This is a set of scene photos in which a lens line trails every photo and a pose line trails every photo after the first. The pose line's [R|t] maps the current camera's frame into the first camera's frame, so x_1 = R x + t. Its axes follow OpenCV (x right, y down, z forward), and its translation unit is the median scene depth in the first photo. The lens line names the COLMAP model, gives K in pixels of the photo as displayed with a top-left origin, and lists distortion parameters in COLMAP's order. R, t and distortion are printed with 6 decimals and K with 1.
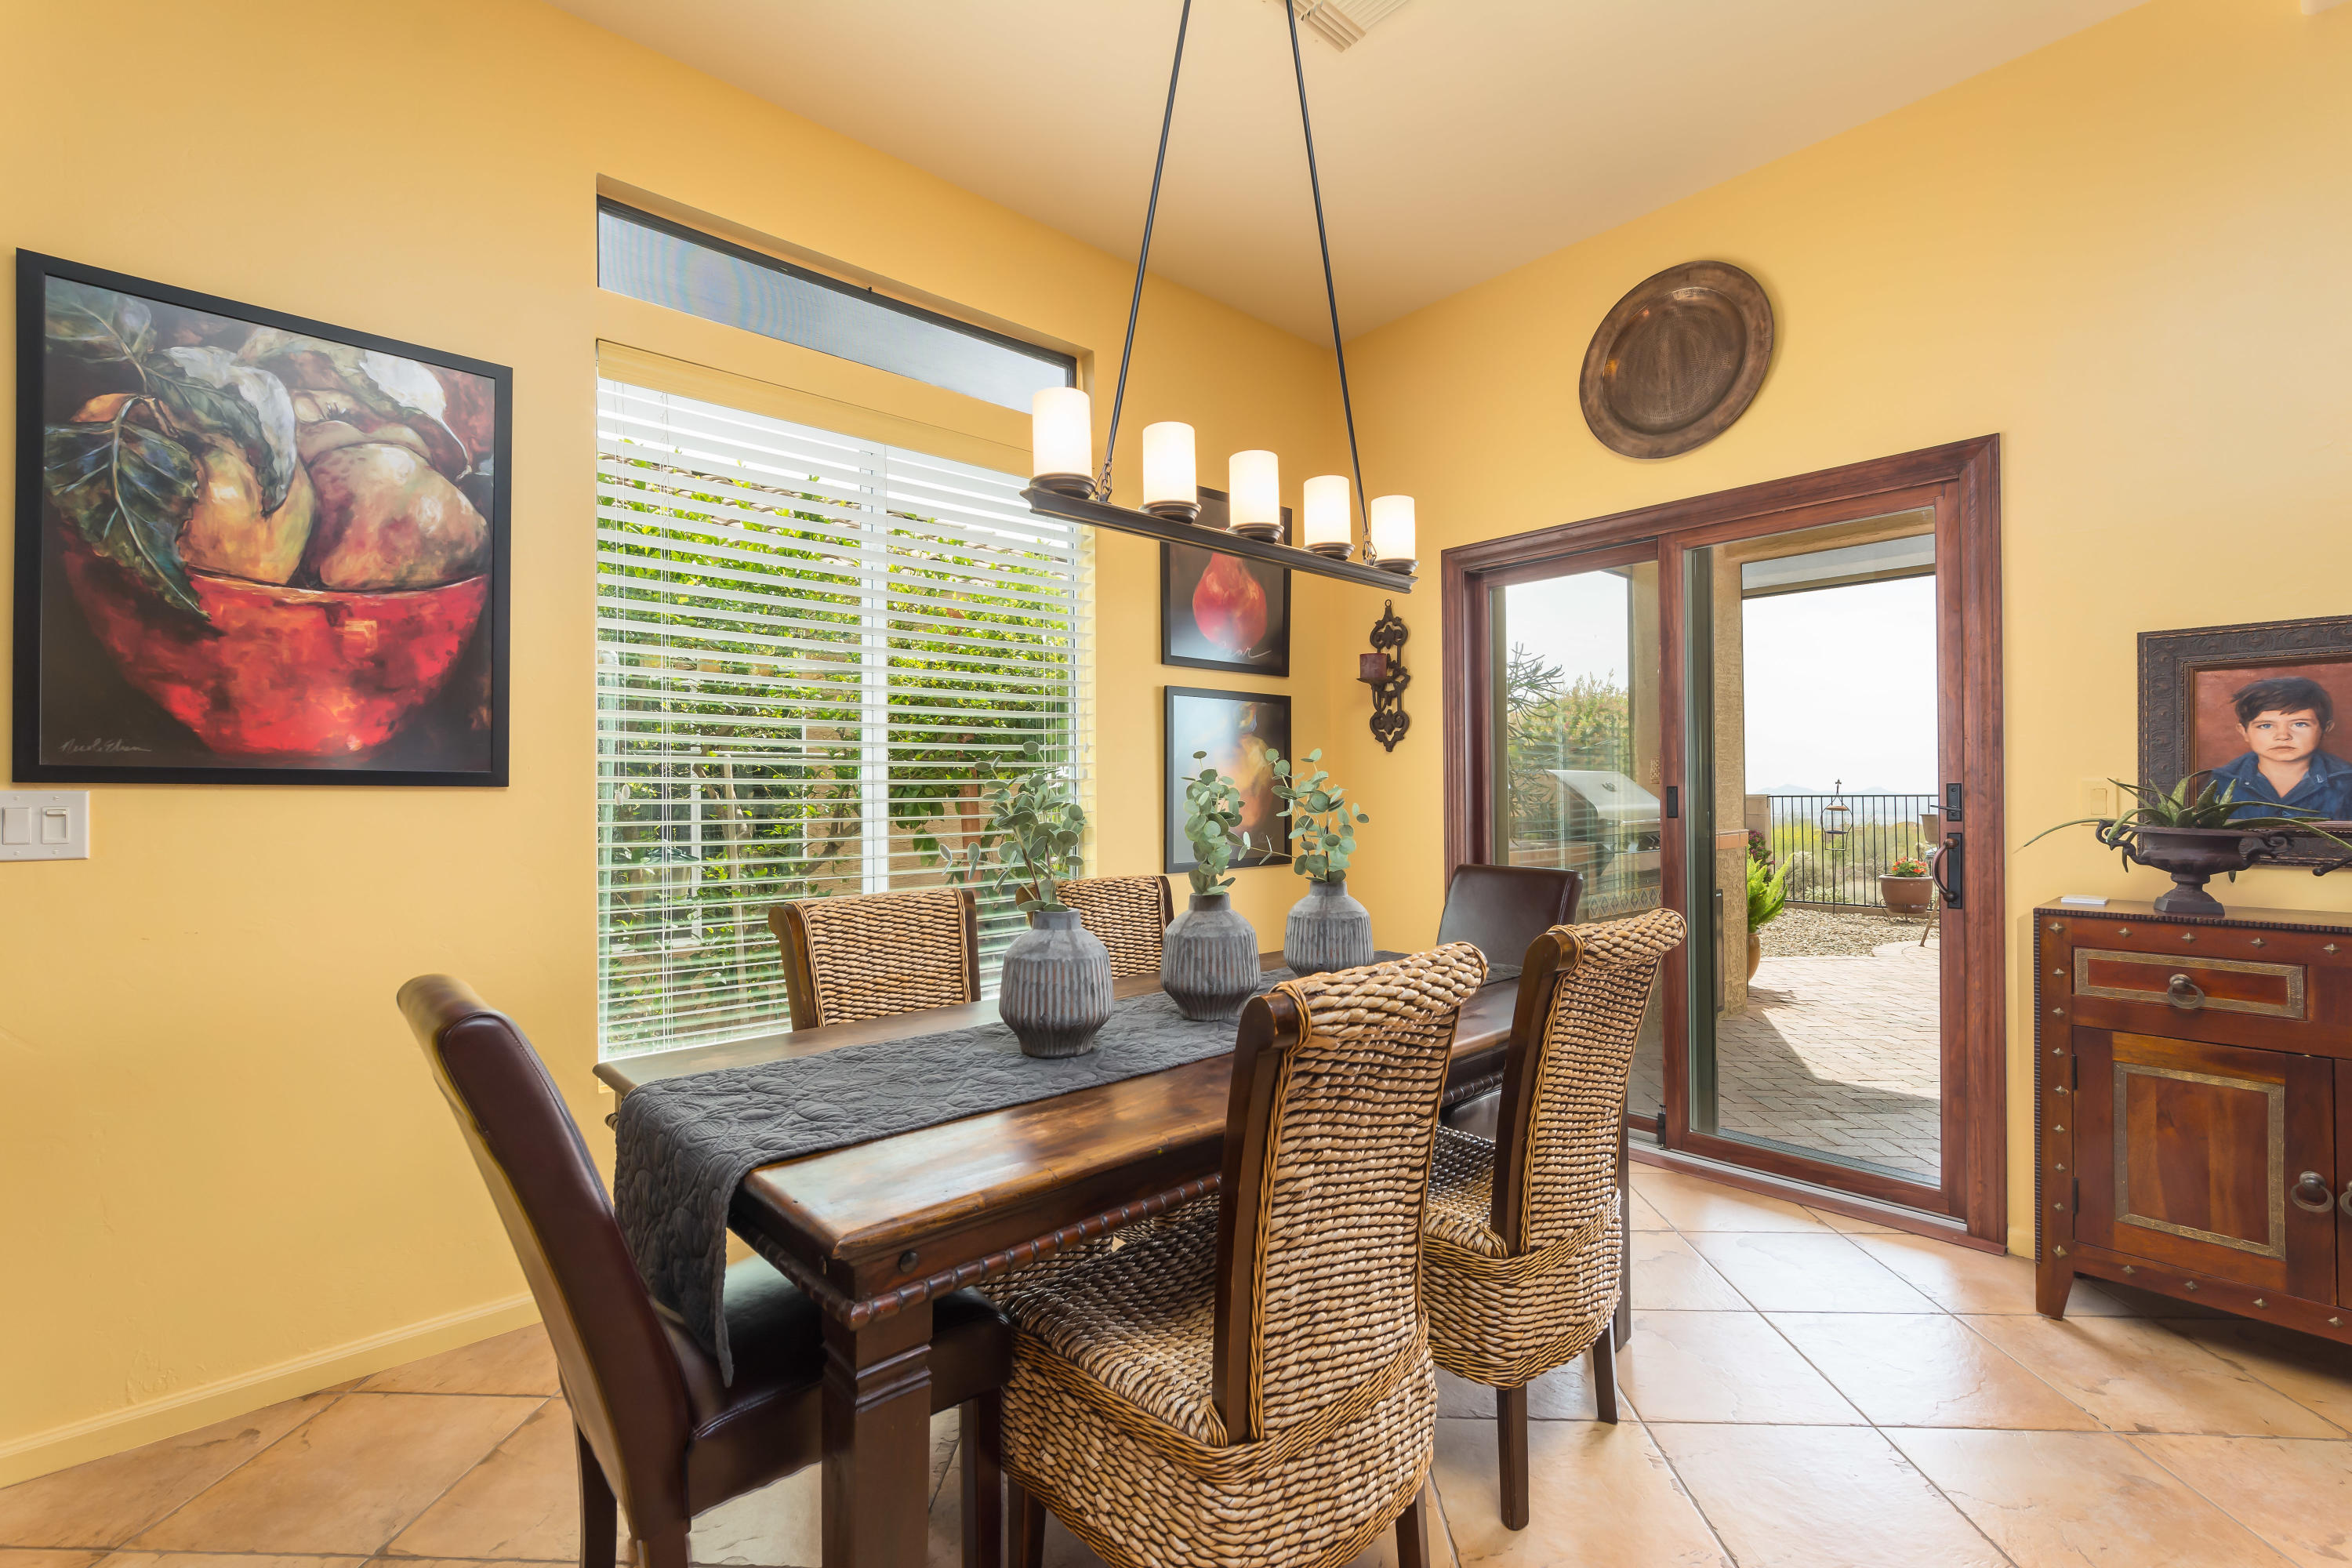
lens RADIAL K [[1024.2, 0, 1179.2], [0, 1024.2, 795.9], [0, 0, 1]] dist [-0.004854, 0.003166]
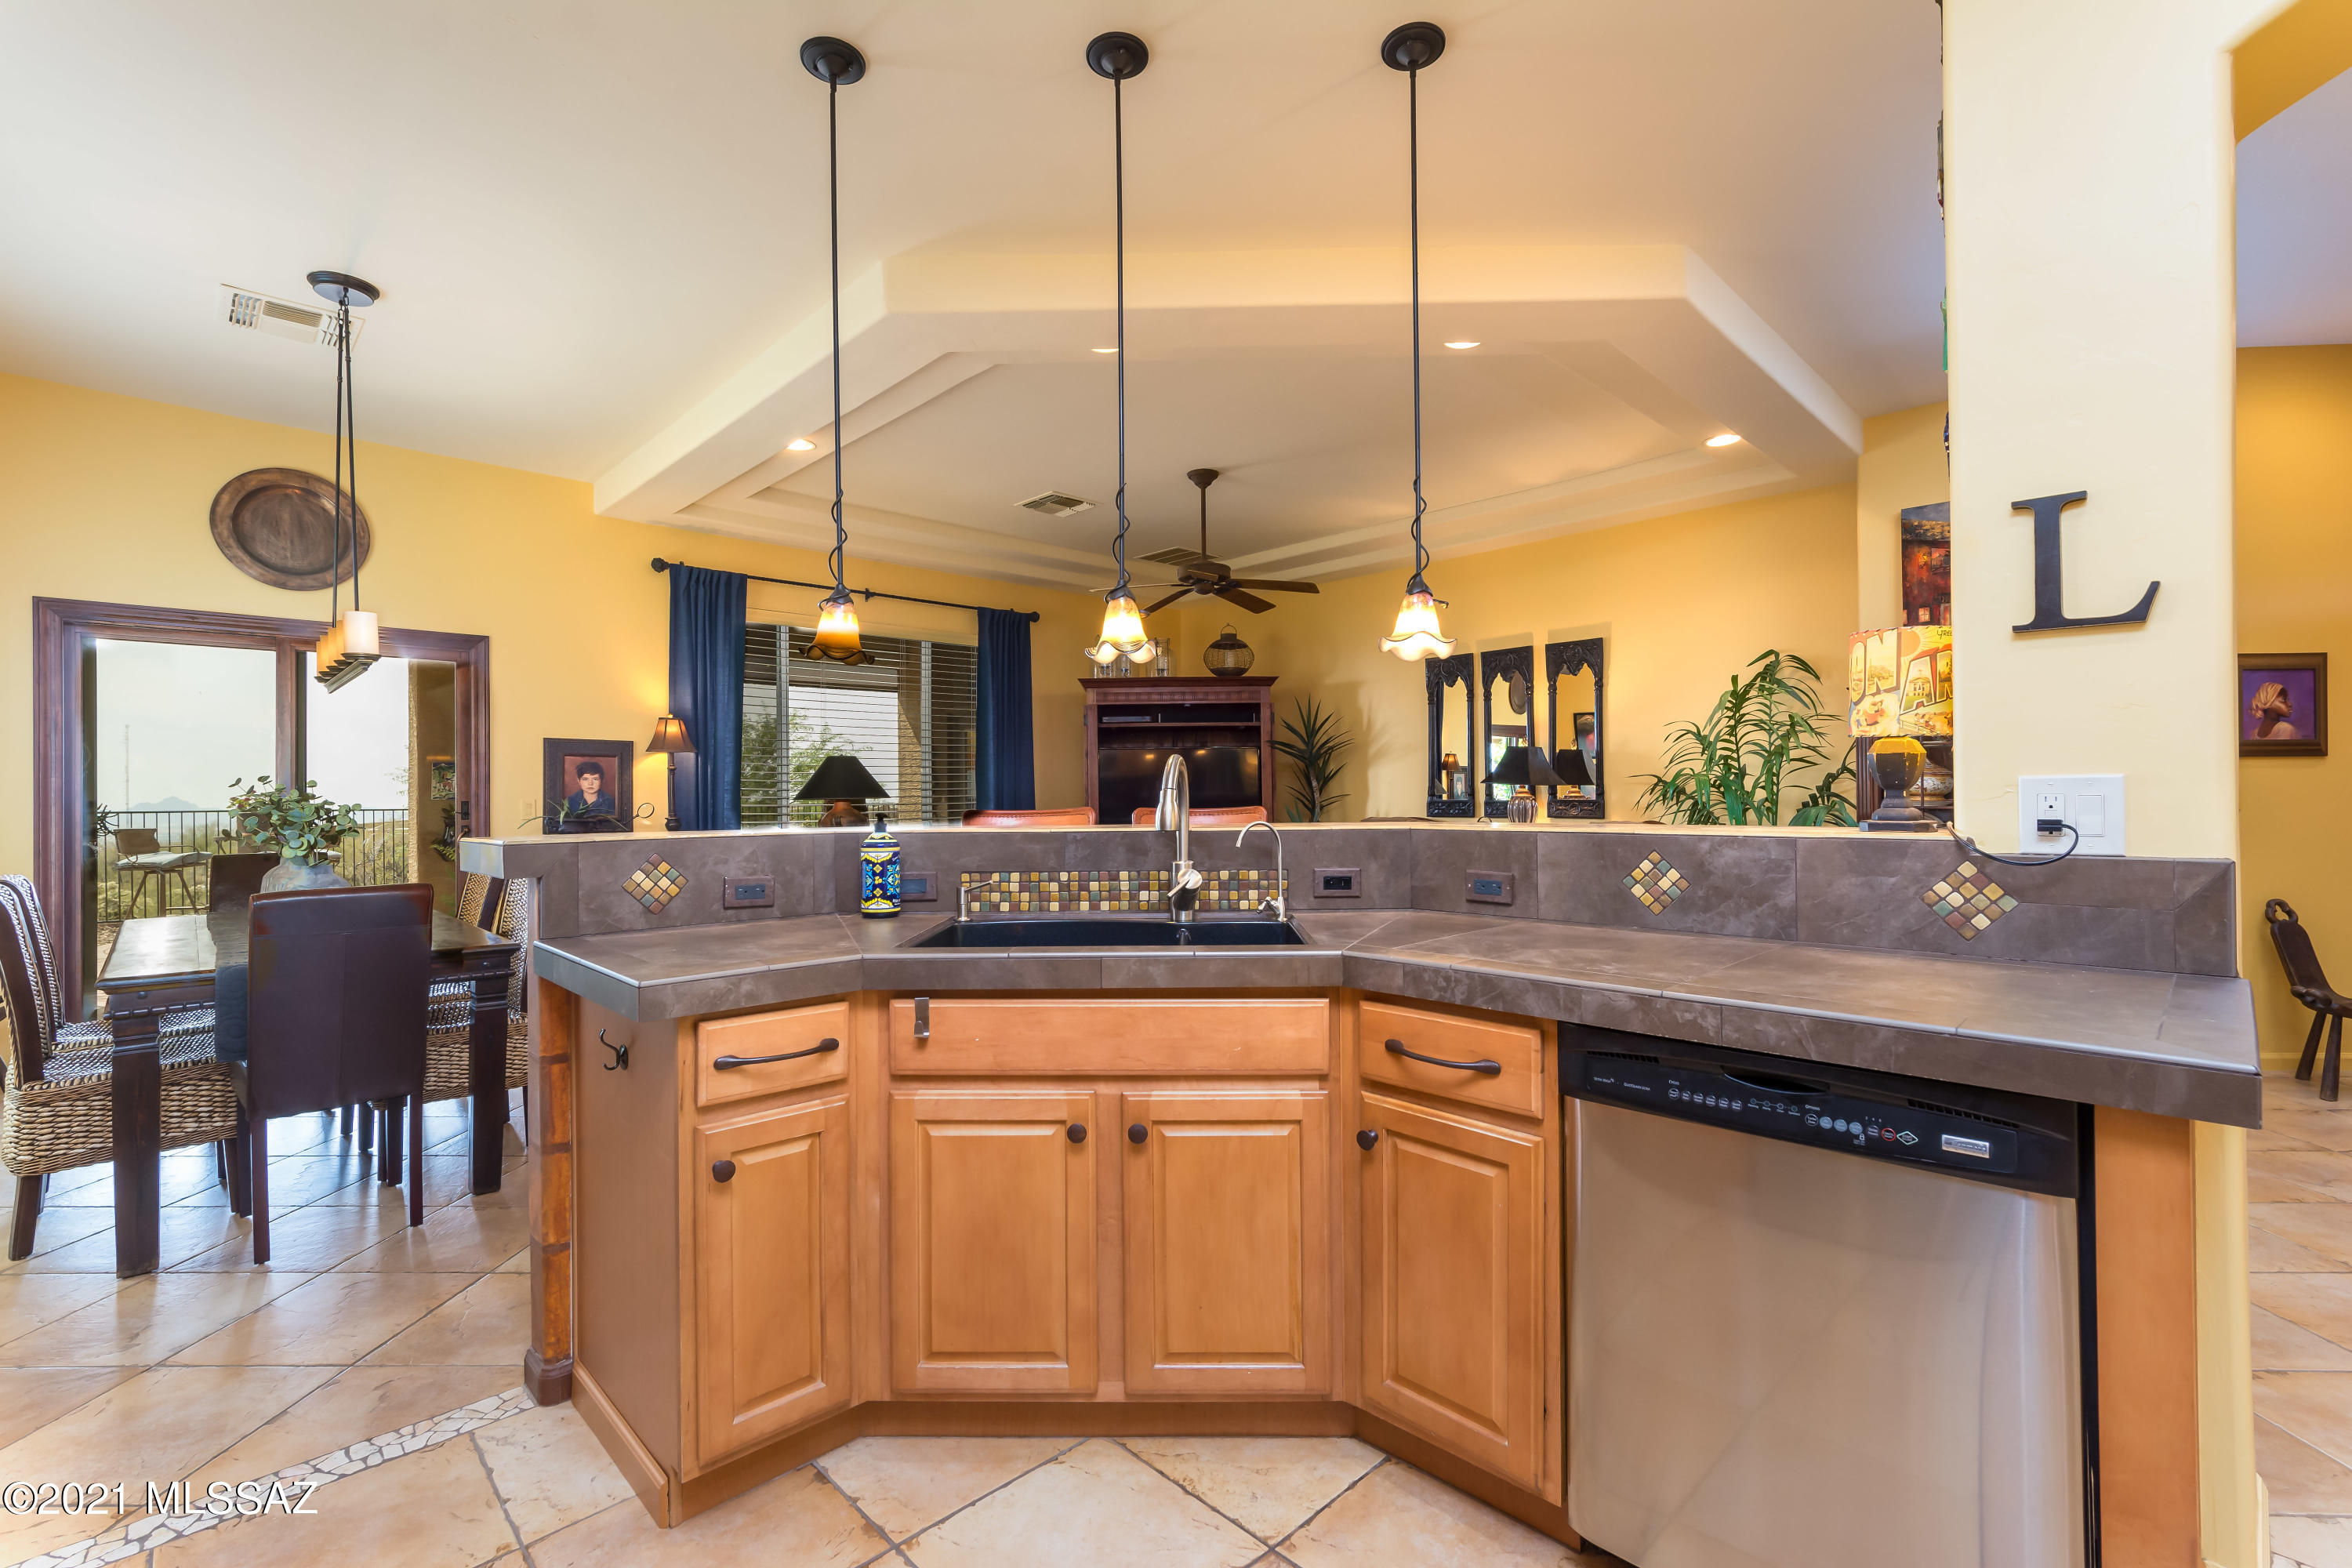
lens RADIAL K [[1024.2, 0, 1173.6], [0, 1024.2, 784.9], [0, 0, 1]] dist [-0.004854, 0.003166]
pose [[-0.029599, 0.019424, 0.999373, -1.610784], [0.009035, 0.999776, -0.019164, 0.009456], [-0.999521, 0.008462, -0.029768, -0.422473]]
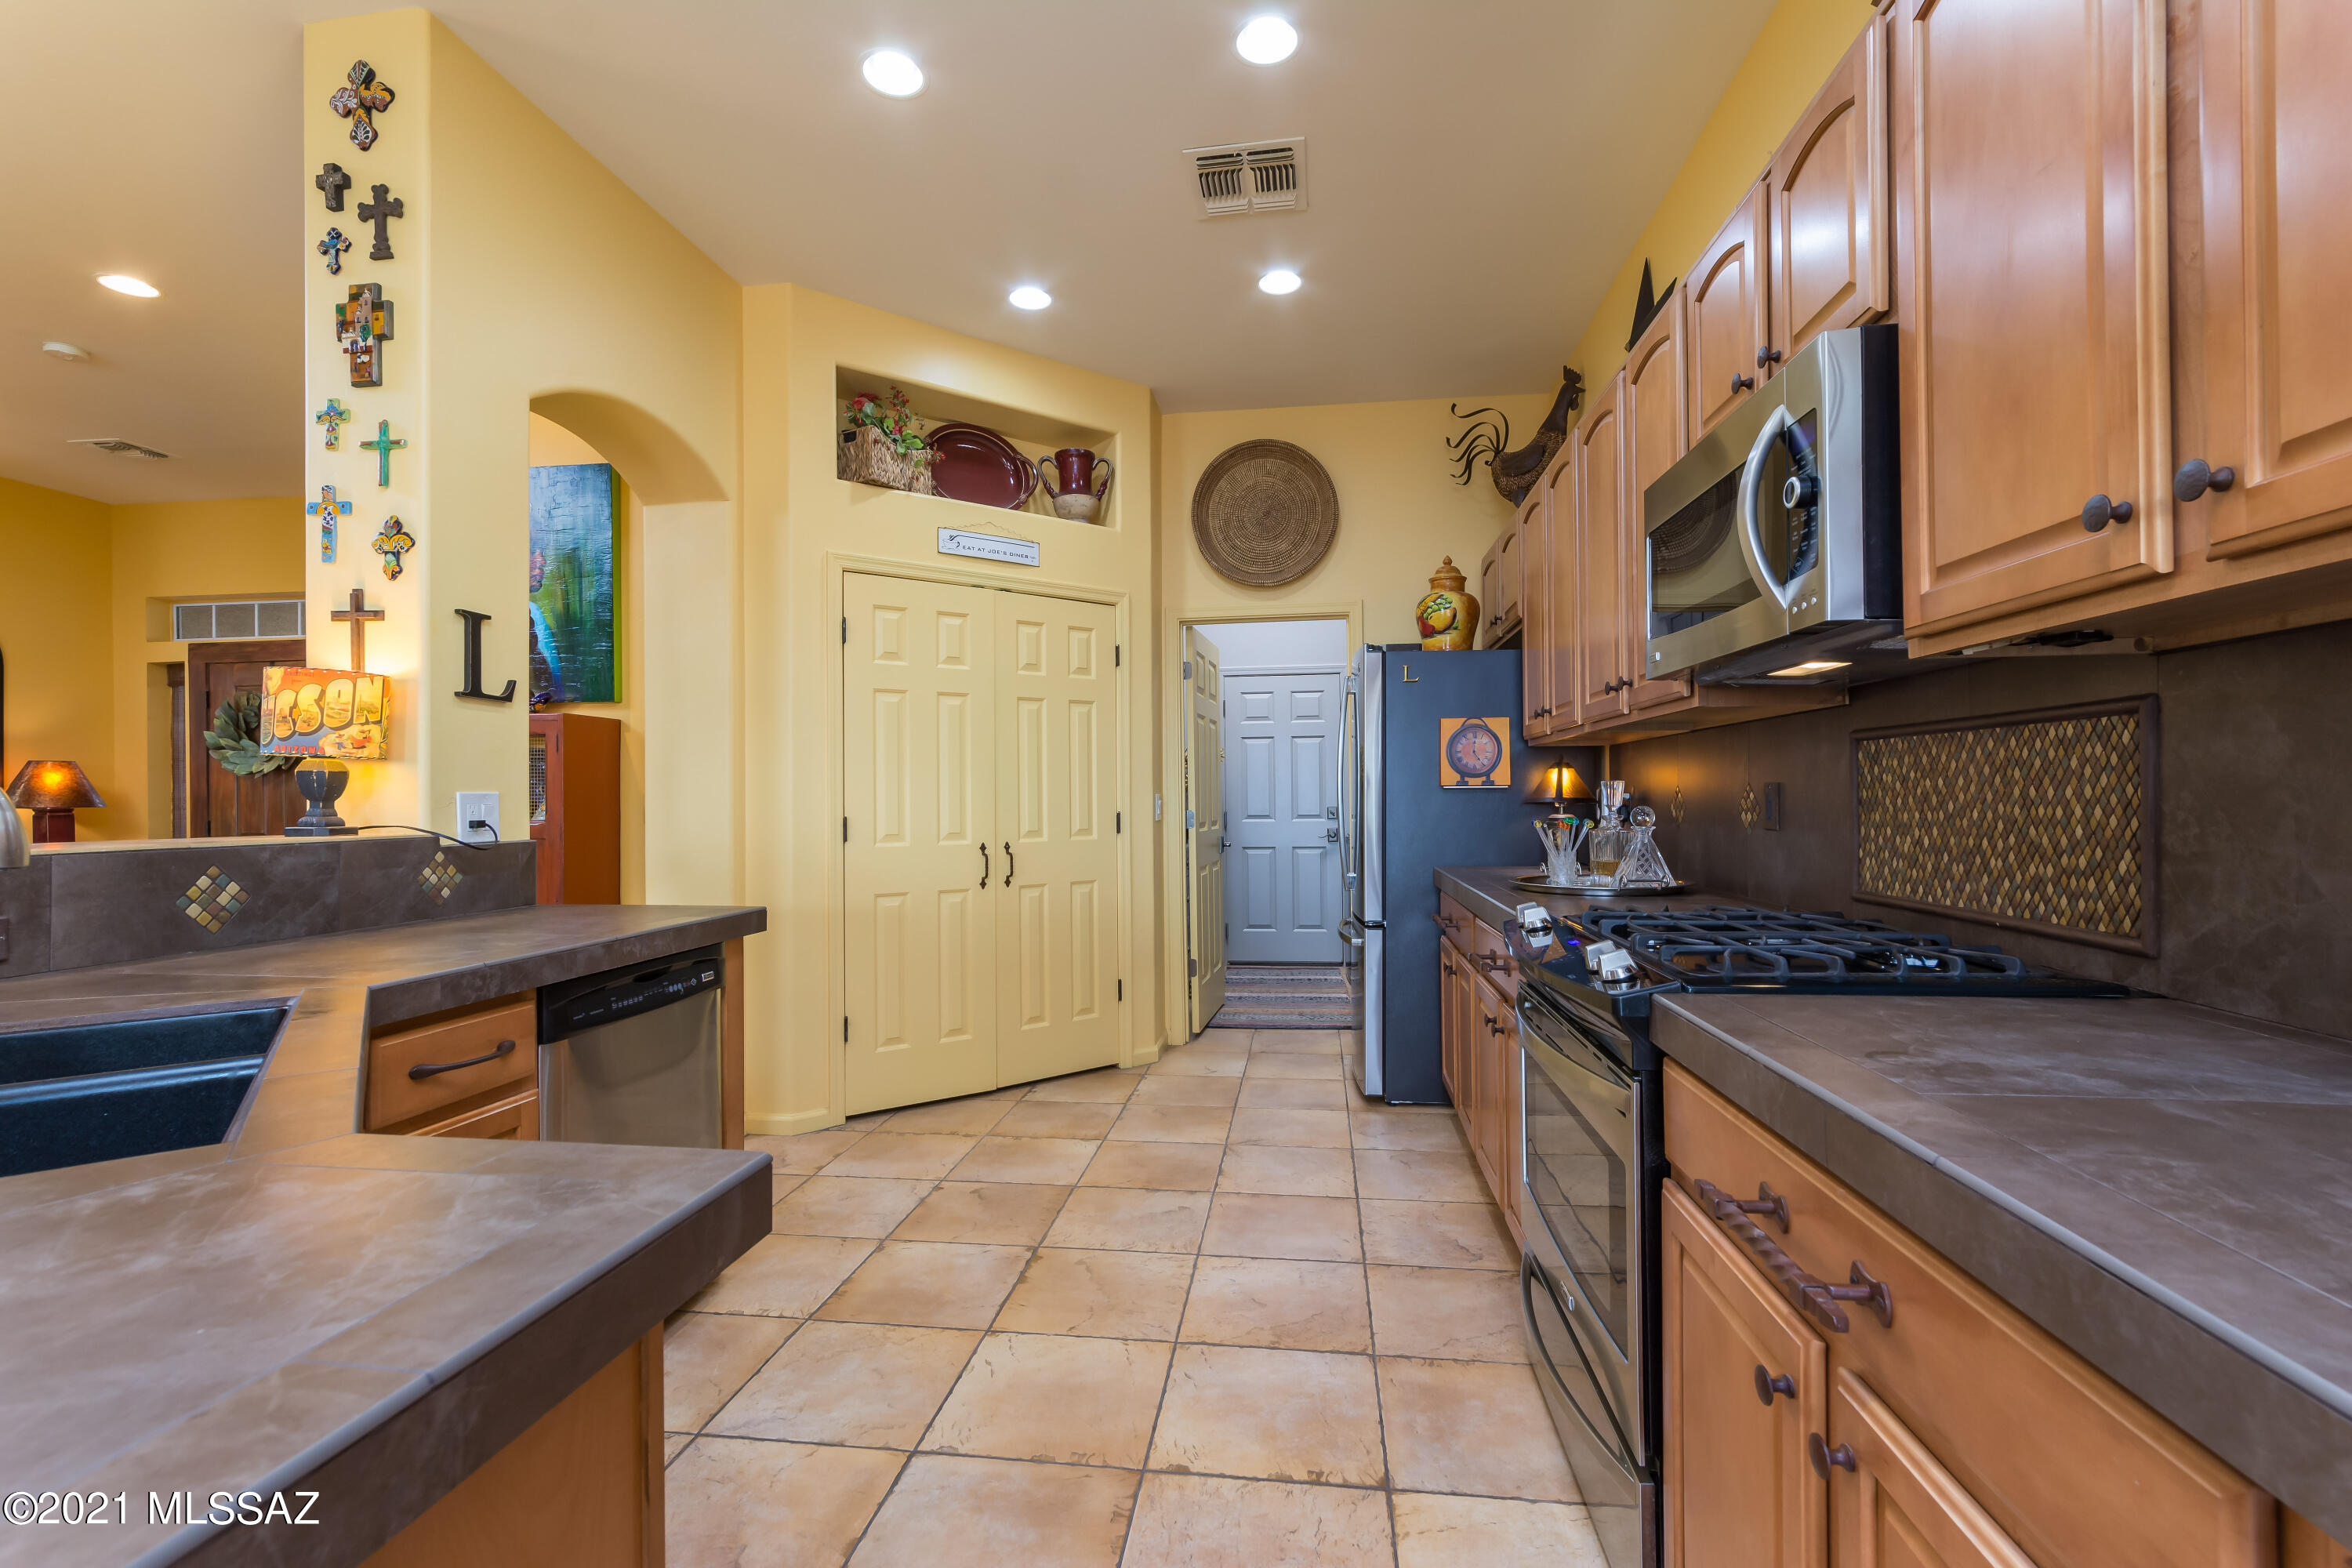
lens RADIAL K [[1024.2, 0, 1176.5], [0, 1024.2, 794.1], [0, 0, 1]] dist [-0.004854, 0.003166]
pose [[-0.765997, 0.013198, -0.642708, -0.767769], [0.015054, 0.999883, 0.002592, 0.005563], [0.642667, -0.007690, -0.766107, 0.296571]]
